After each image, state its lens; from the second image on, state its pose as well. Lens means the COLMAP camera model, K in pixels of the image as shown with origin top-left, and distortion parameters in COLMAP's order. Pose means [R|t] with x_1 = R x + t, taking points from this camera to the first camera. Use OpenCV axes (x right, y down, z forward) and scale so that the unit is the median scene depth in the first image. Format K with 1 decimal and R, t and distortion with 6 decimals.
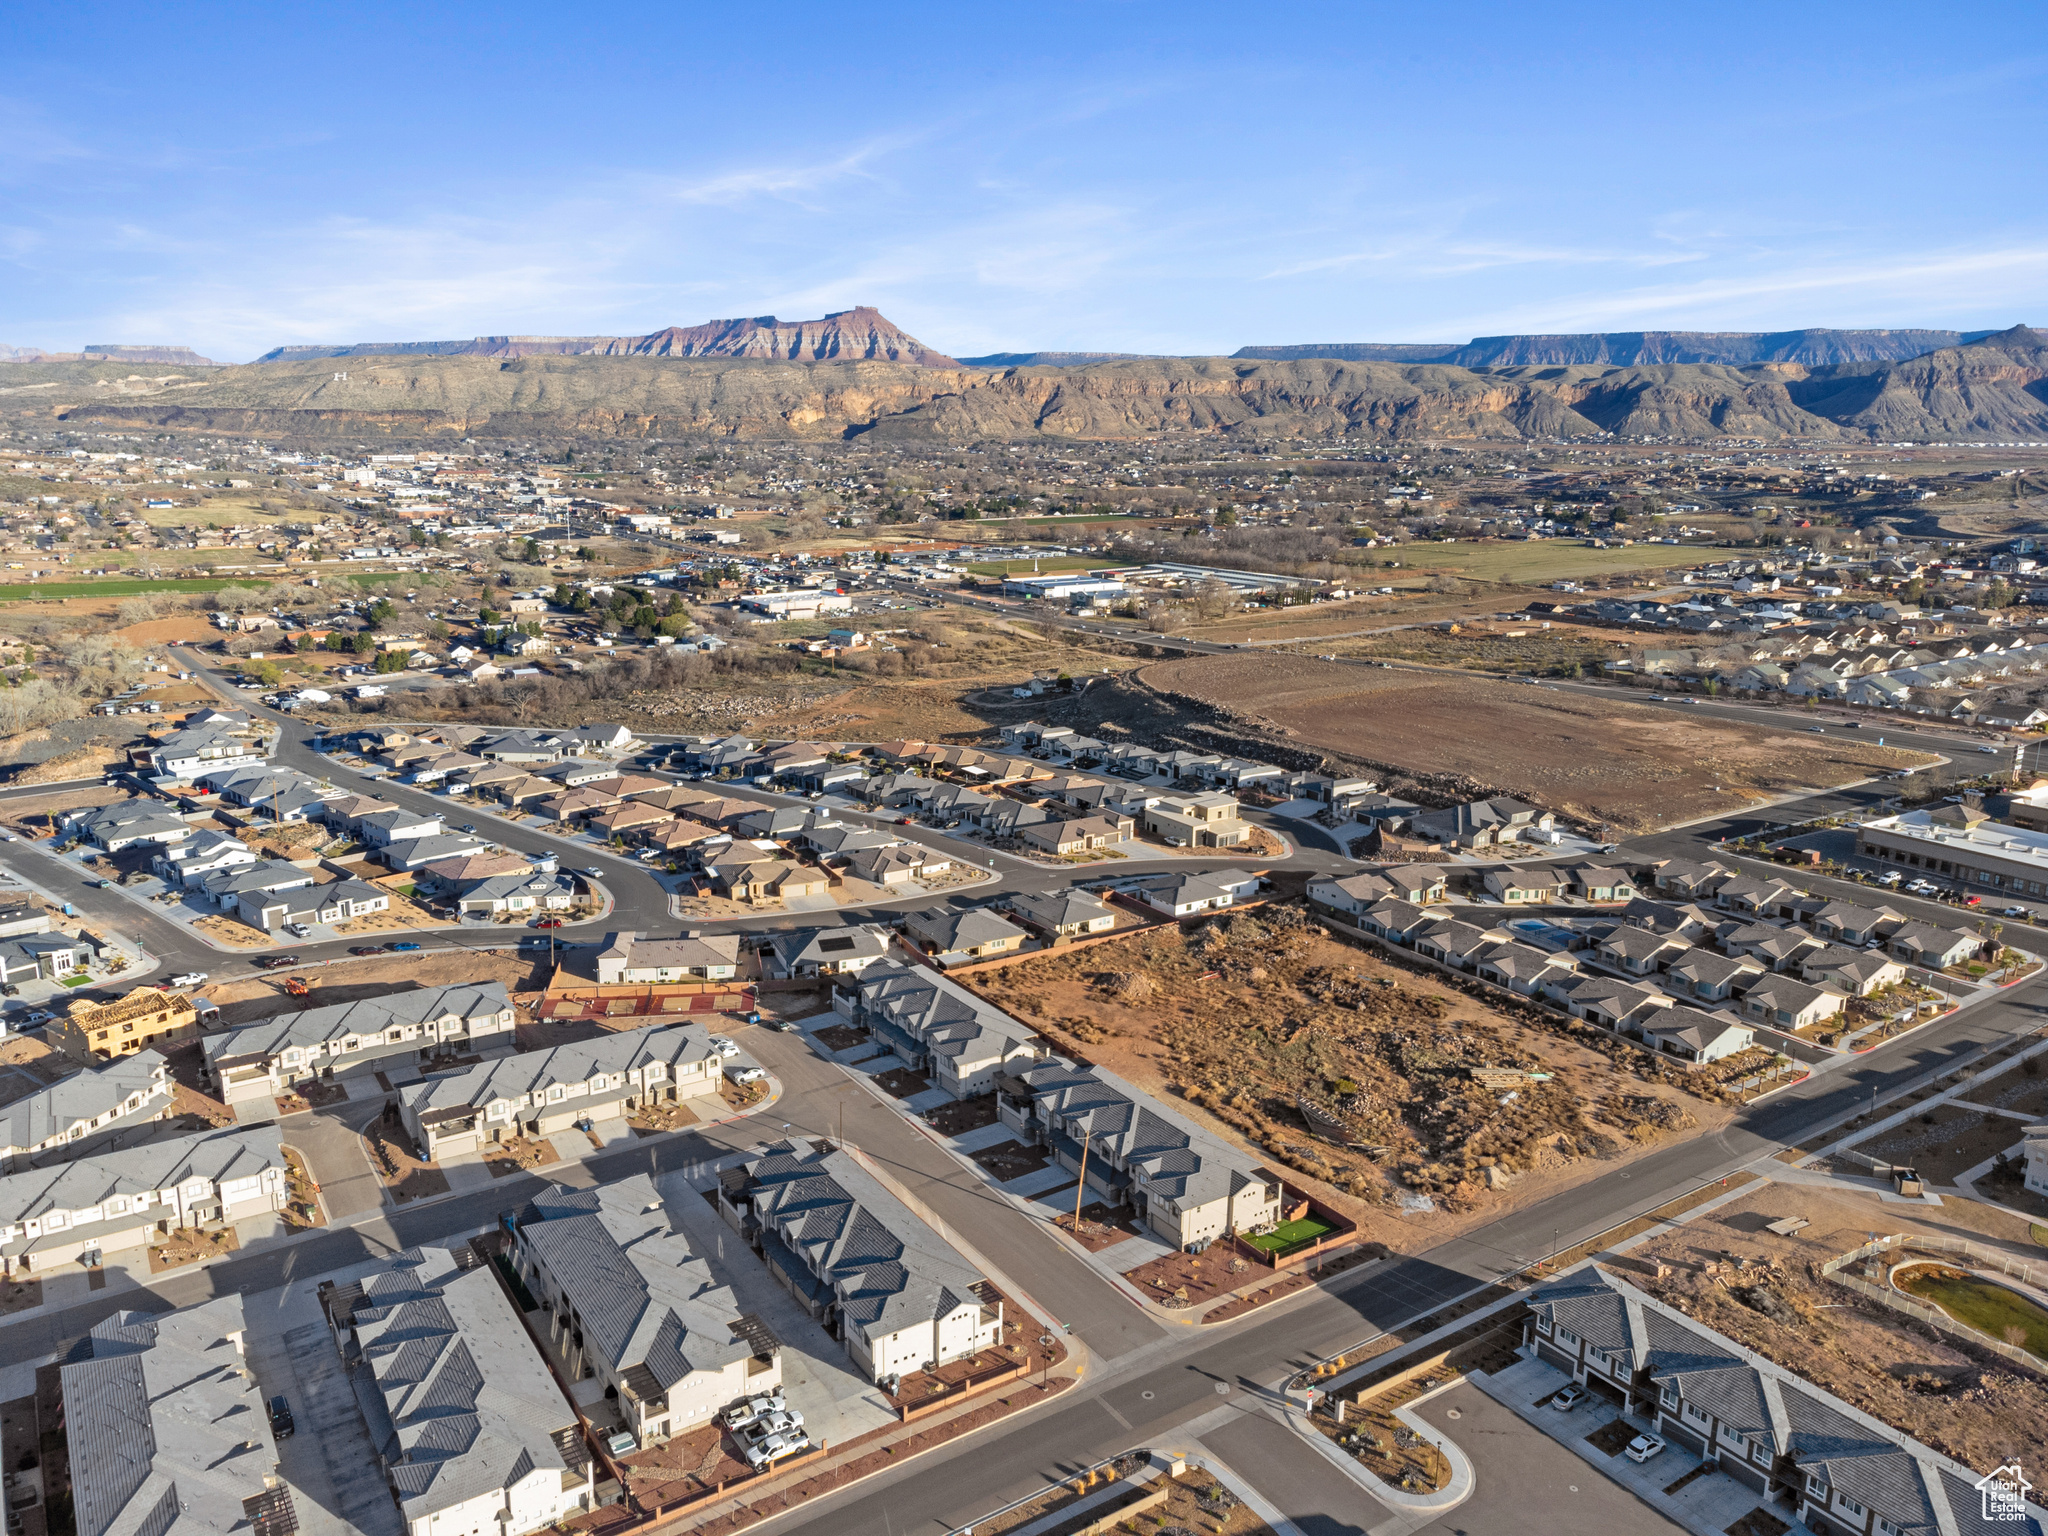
lens RADIAL K [[1511.8, 0, 1024.0], [0, 1511.8, 768.0], [0, 0, 1]] dist [0.026655, -0.002877]
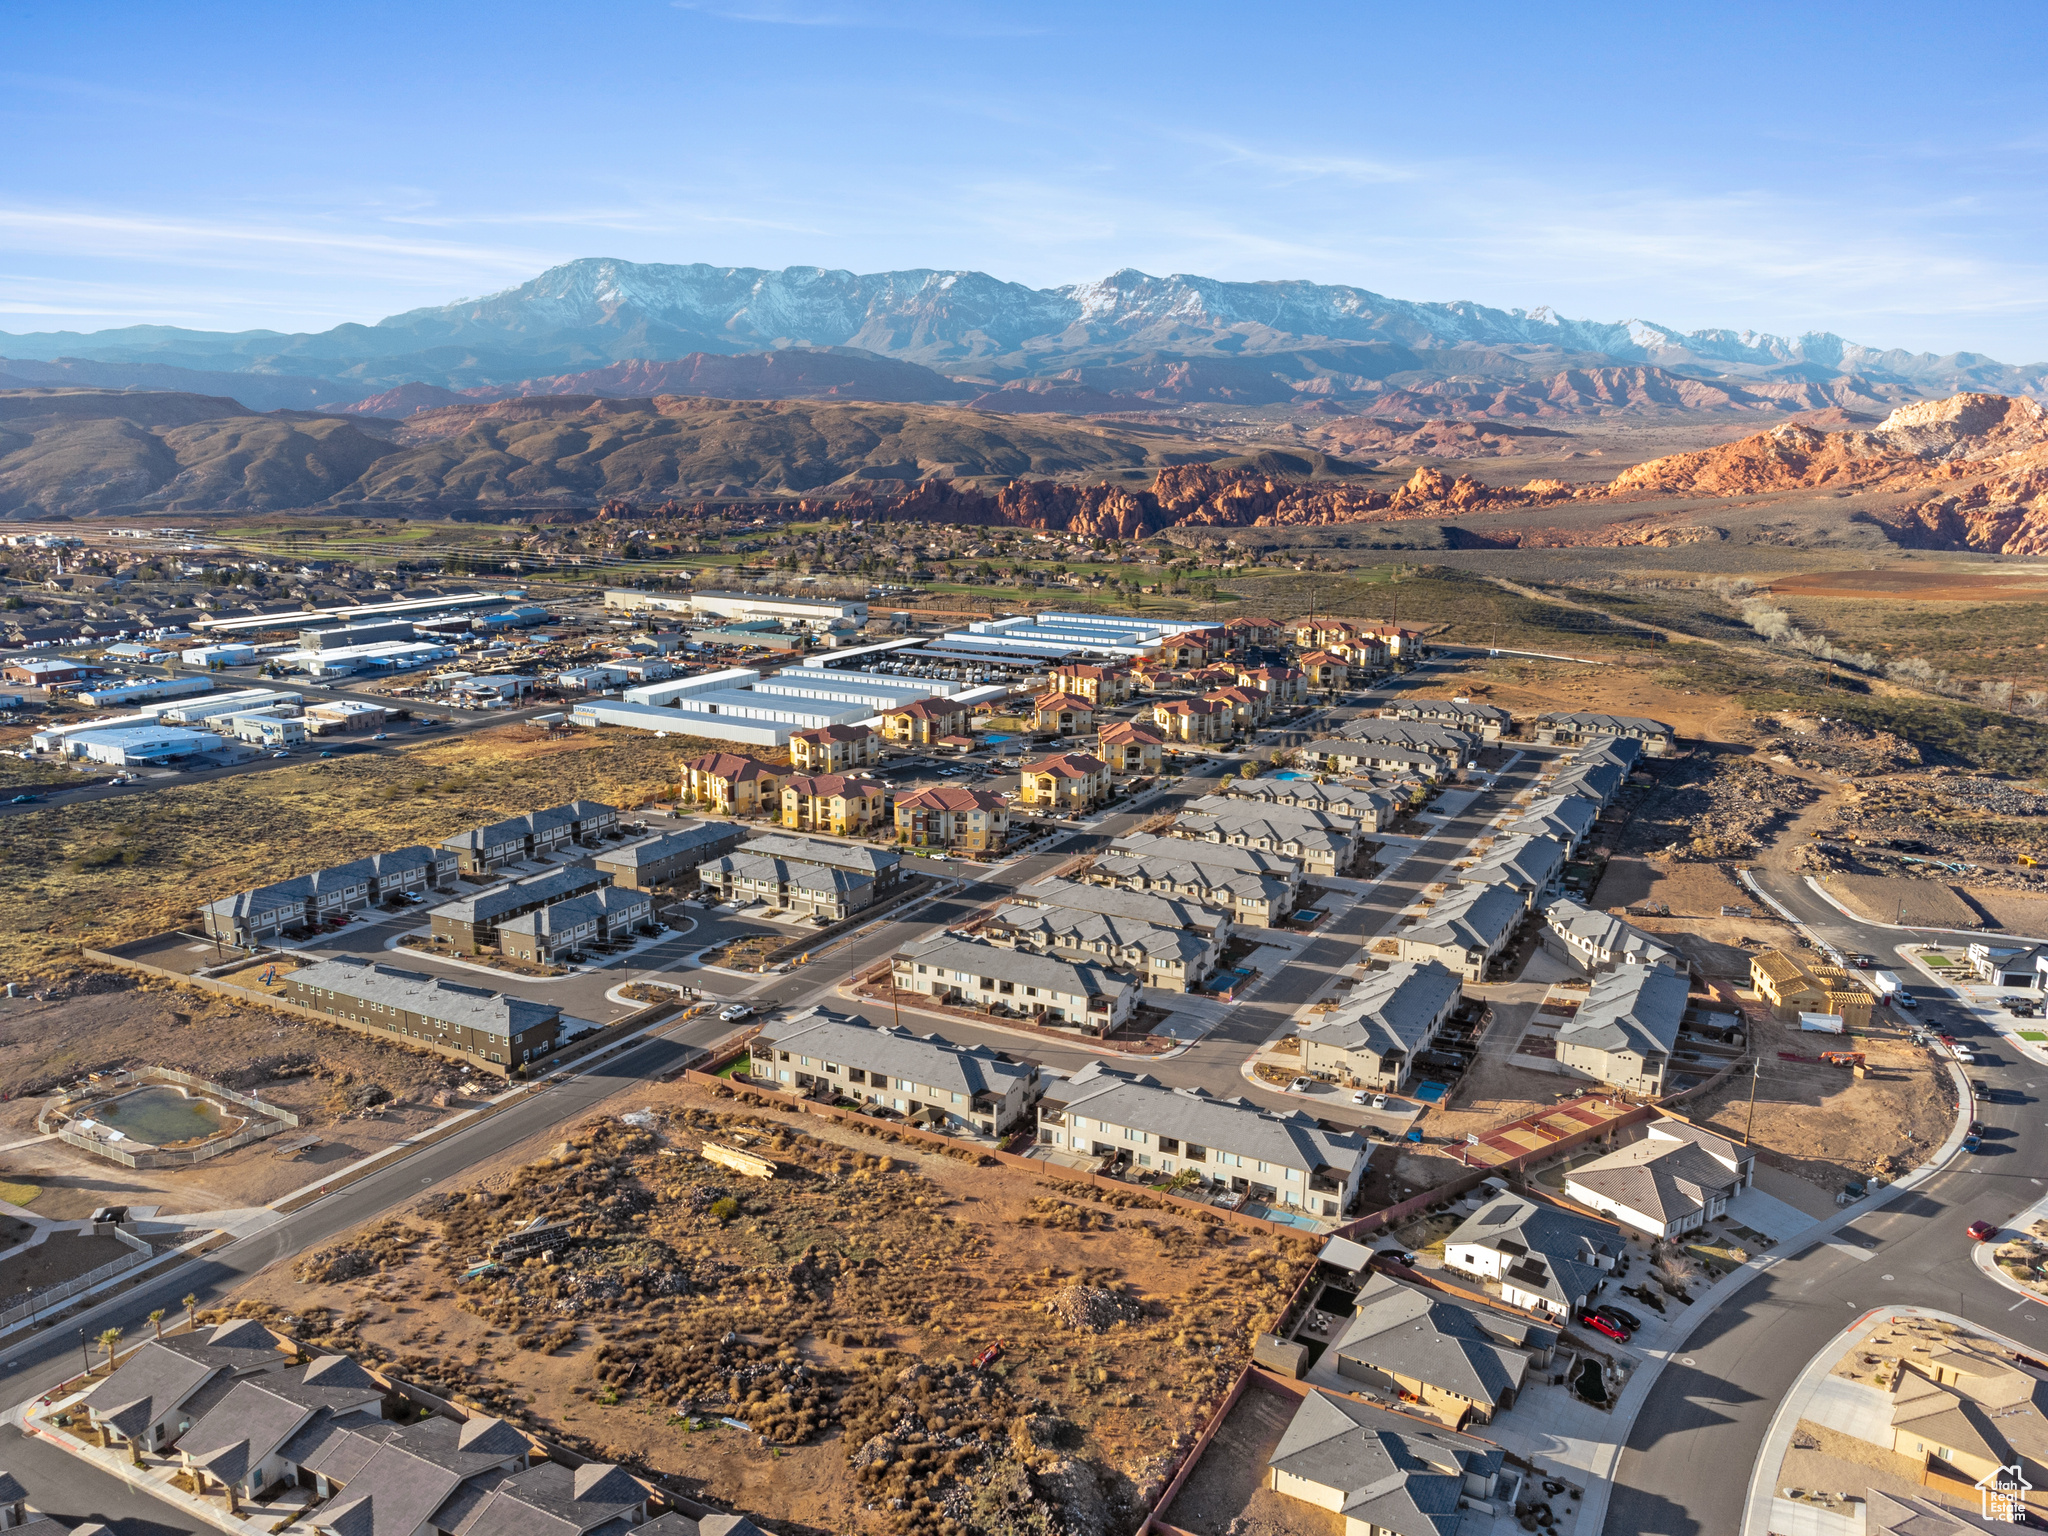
lens RADIAL K [[1511.8, 0, 1024.0], [0, 1511.8, 768.0], [0, 0, 1]] dist [0.026655, -0.002877]
pose [[-0.877778, 0.080787, -0.472207, 0.458188], [-0.133348, 0.905523, 0.402799, -0.385889], [0.460135, 0.416536, -0.784075, 1.687271]]
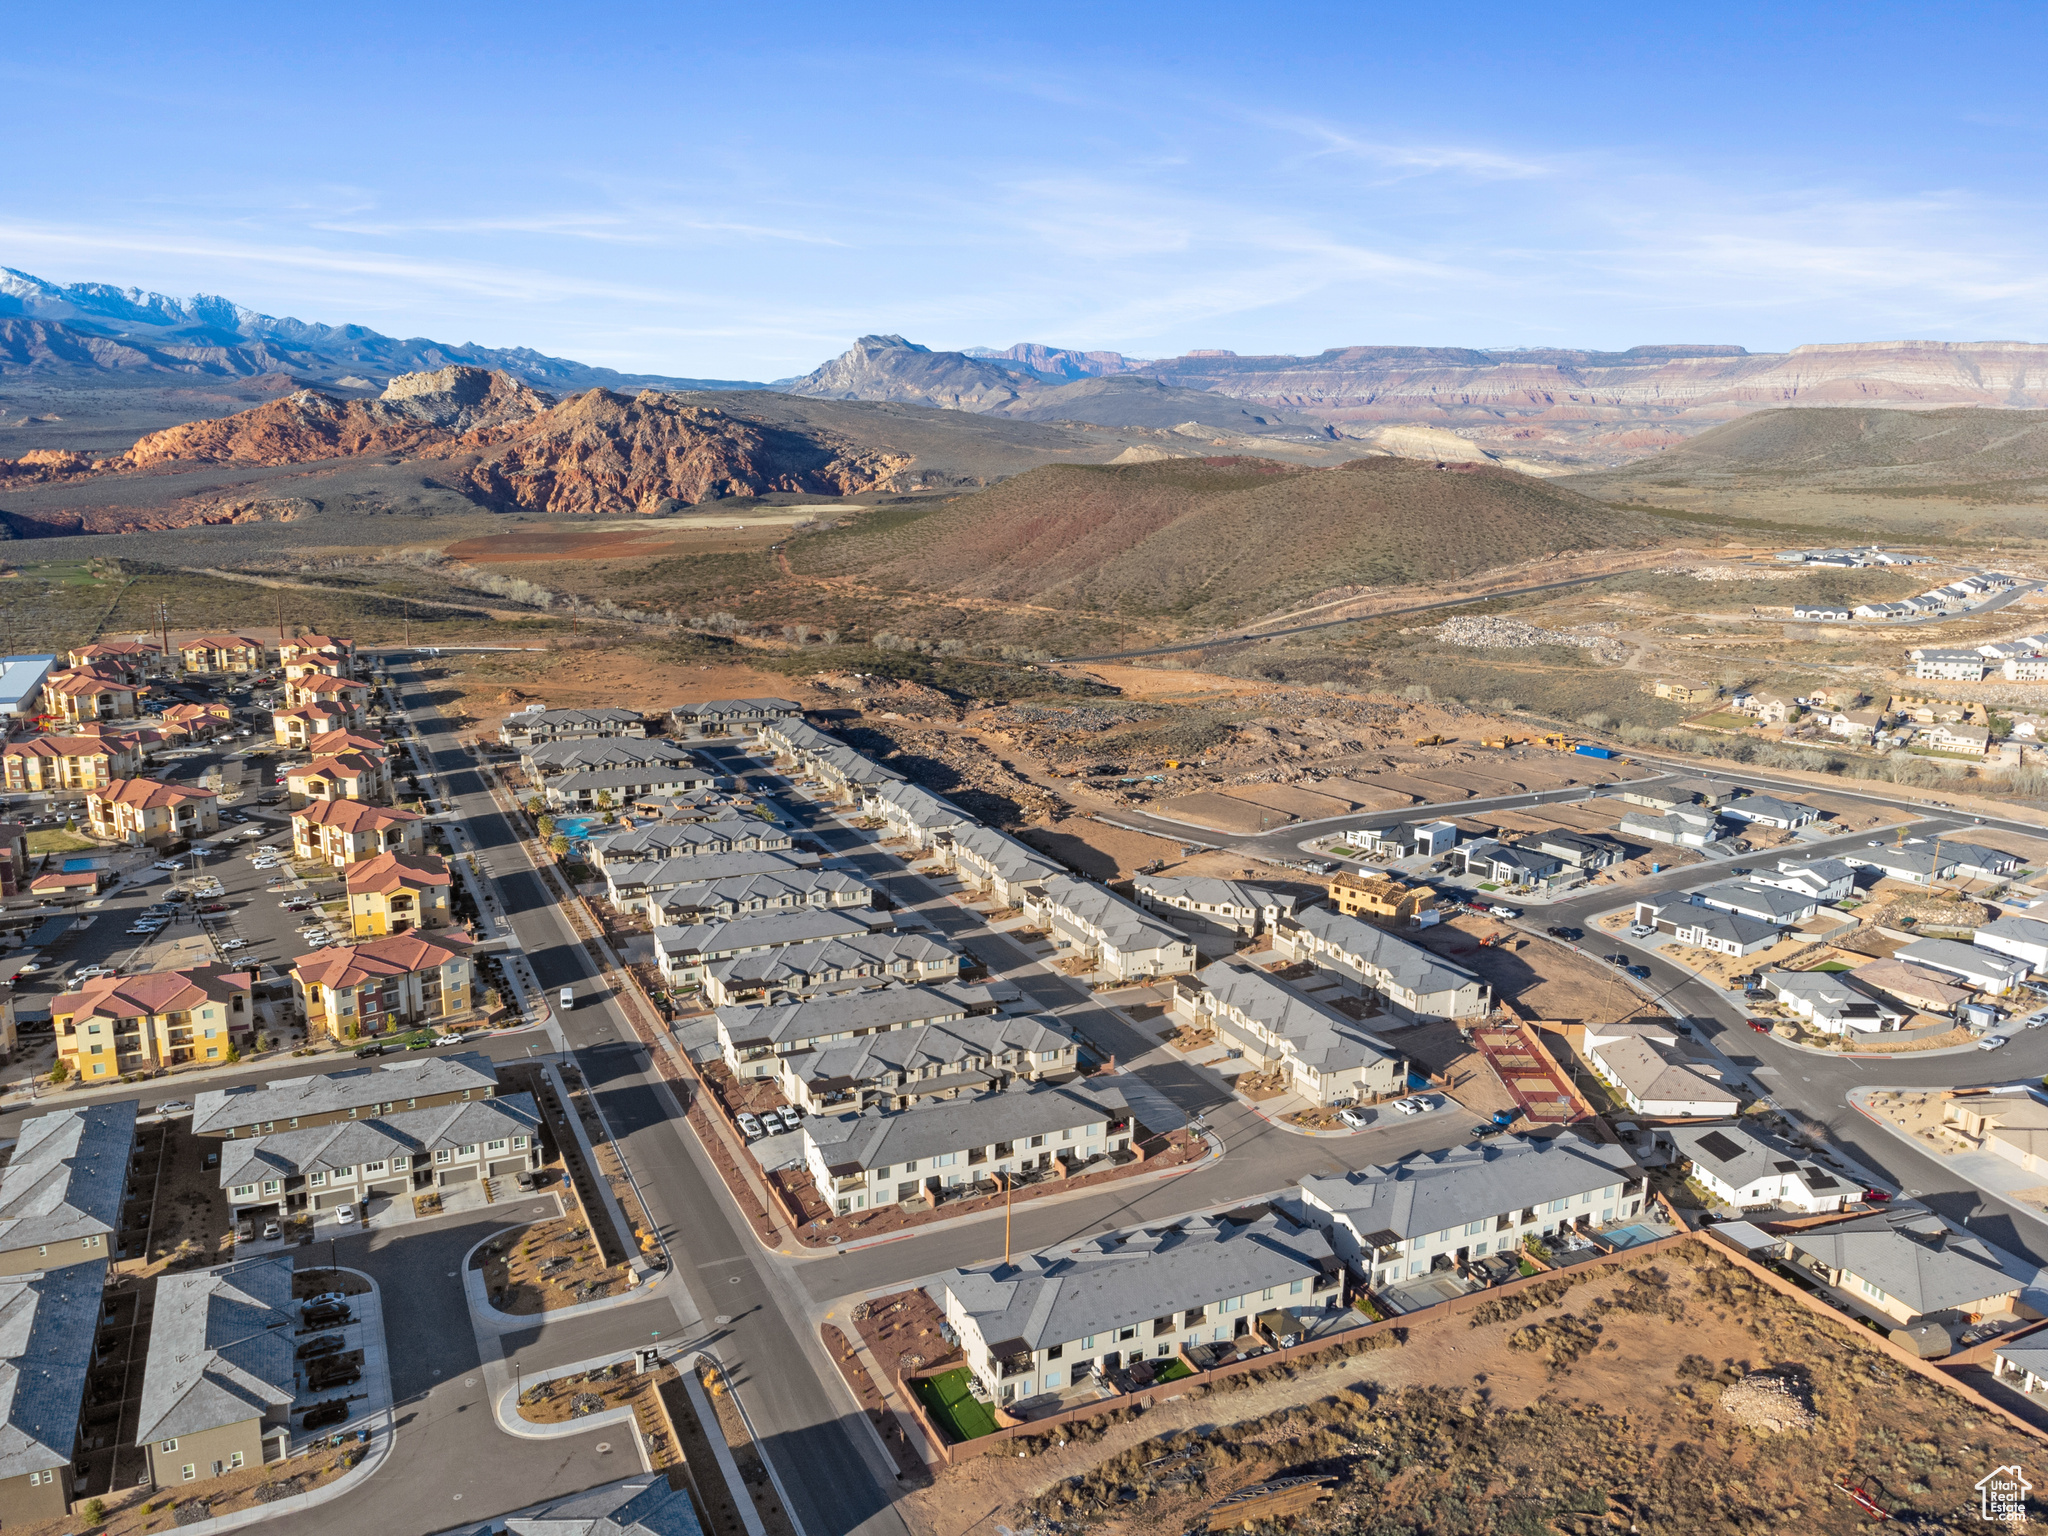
lens RADIAL K [[1523.9, 0, 1024.0], [0, 1523.9, 768.0], [0, 0, 1]] dist [-0.002386, 0.041189]
pose [[-0.139893, 0.206653, -0.968362, 0.761841], [-0.245851, 0.940104, 0.236139, -0.187924], [0.959160, 0.271107, -0.080708, 0.852270]]
